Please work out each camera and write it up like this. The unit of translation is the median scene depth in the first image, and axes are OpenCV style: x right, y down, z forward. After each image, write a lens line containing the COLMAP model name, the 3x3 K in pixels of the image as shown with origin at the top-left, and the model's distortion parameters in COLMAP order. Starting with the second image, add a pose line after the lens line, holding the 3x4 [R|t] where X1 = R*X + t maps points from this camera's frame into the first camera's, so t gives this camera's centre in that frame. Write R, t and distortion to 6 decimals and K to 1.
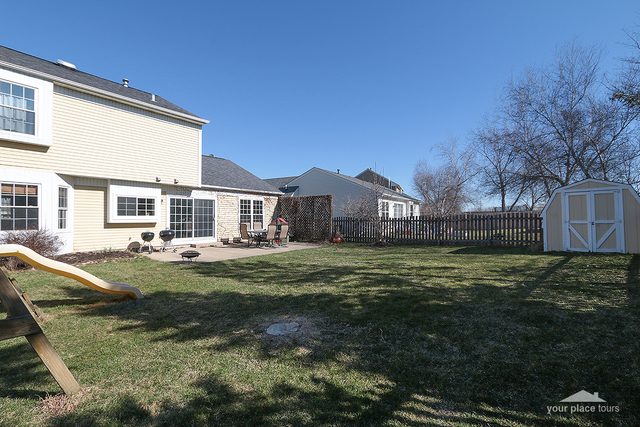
lens RADIAL K [[323.1, 0, 317.4], [0, 323.1, 220.5], [0, 0, 1]] dist [-0.026269, -0.000160]
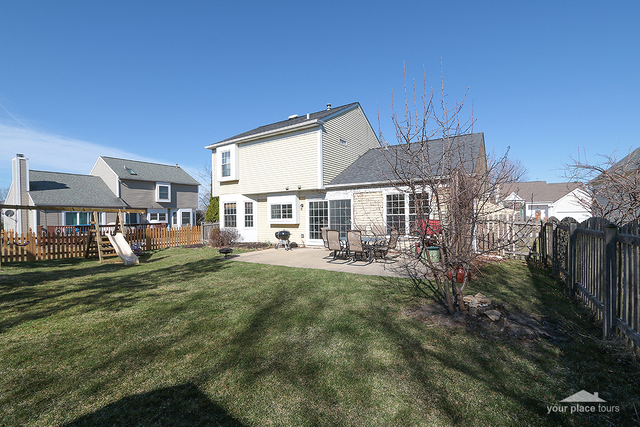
lens RADIAL K [[323.1, 0, 317.4], [0, 323.1, 220.5], [0, 0, 1]] dist [-0.026269, -0.000160]
pose [[-0.052683, 0.004645, -0.998600, 0.654917], [0.001291, 0.999989, 0.004583, -0.011335], [0.998610, -0.001048, -0.052688, 1.094854]]
